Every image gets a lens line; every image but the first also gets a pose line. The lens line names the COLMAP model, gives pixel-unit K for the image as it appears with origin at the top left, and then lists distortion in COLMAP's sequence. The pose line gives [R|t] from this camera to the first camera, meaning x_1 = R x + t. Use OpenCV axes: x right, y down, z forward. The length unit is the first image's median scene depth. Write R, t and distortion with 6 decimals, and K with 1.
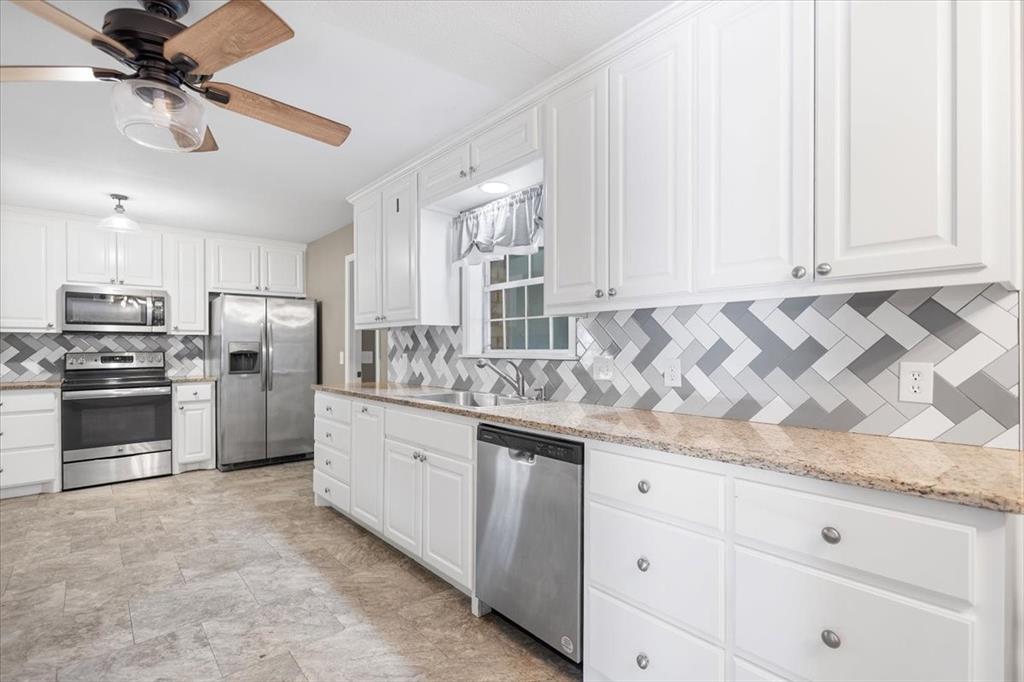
lens RADIAL K [[476.0, 0, 513.0], [0, 476.0, 350.6], [0, 0, 1]] dist [0.011957, -0.006849]
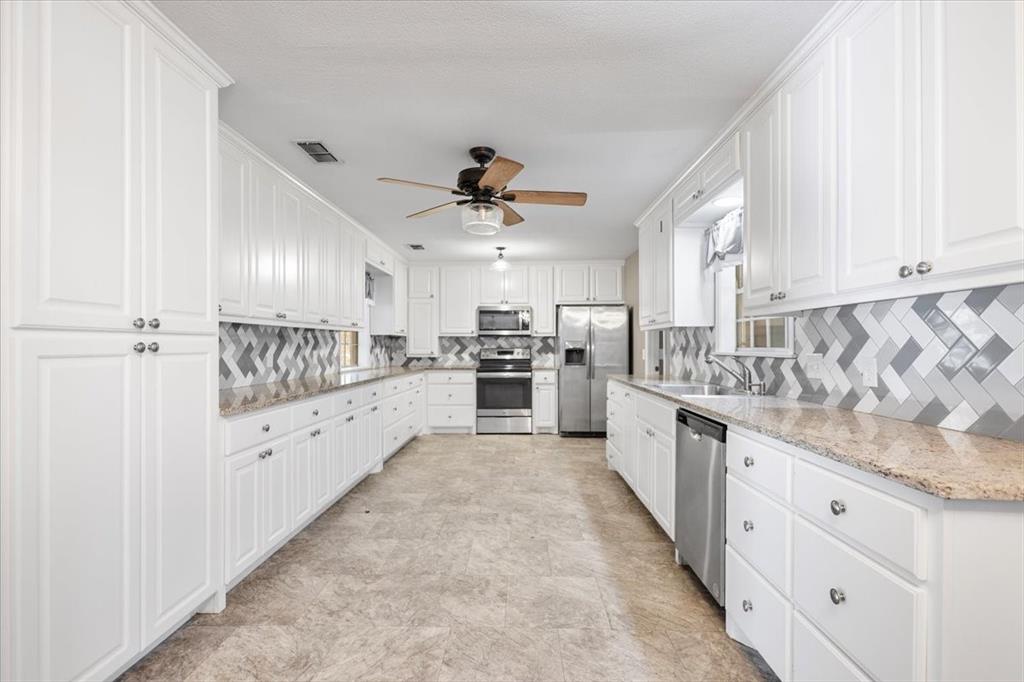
lens RADIAL K [[476.0, 0, 513.0], [0, 476.0, 350.6], [0, 0, 1]] dist [0.011957, -0.006849]
pose [[0.737483, 0.009484, -0.675299, 0.317251], [-0.006821, 0.999955, 0.006595, 0.000719], [0.675331, -0.000257, 0.737514, -0.142147]]
